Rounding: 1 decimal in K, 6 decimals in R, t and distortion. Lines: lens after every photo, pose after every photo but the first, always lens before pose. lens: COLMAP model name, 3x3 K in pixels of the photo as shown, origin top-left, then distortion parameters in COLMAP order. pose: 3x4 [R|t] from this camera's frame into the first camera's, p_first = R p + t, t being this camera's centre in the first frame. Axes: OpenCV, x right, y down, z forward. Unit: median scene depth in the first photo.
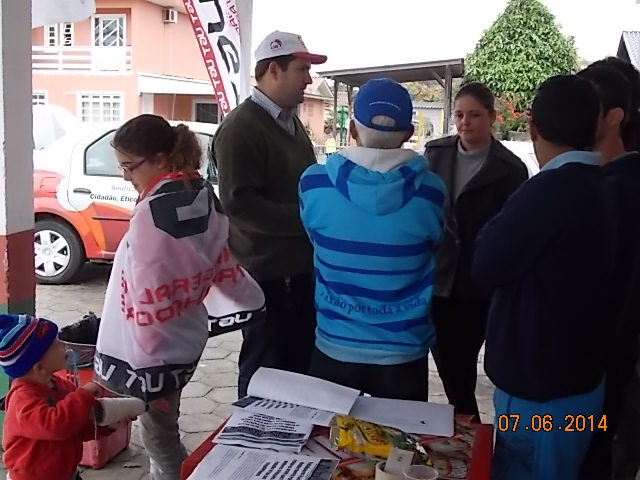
lens RADIAL K [[821.2, 0, 321.9], [0, 821.2, 238.6], [0, 0, 1]] dist [-0.076199, 0.000000]
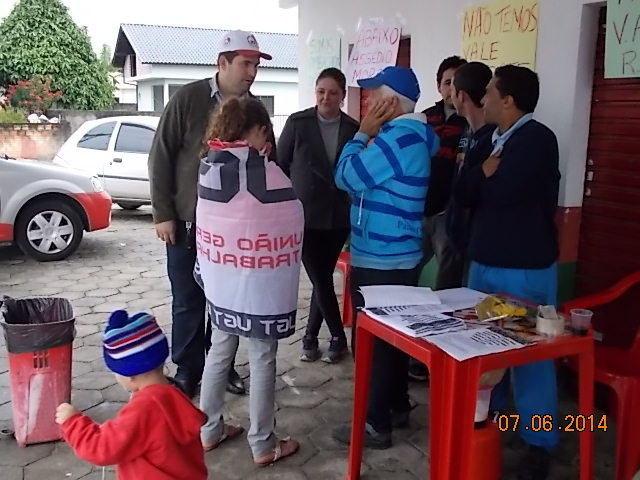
lens RADIAL K [[678.6, 0, 295.2], [0, 678.6, 228.1], [0, 0, 1]] dist [0.041615, 0.000000]
pose [[0.801130, -0.138868, 0.582157, -0.263095], [0.112759, 0.990311, 0.081056, -0.014639], [-0.587773, 0.000707, 0.809026, 0.049689]]
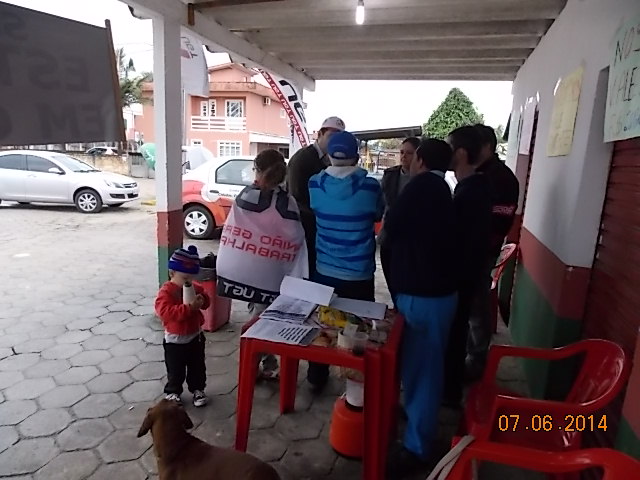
lens RADIAL K [[427.6, 0, 319.4], [0, 427.6, 236.2], [0, 0, 1]] dist [-0.000082, 0.002803]
pose [[0.997874, 0.027381, -0.059150, 0.018526], [-0.025190, 0.998980, 0.037473, 0.003319], [0.060116, -0.035903, 0.997545, -0.003613]]
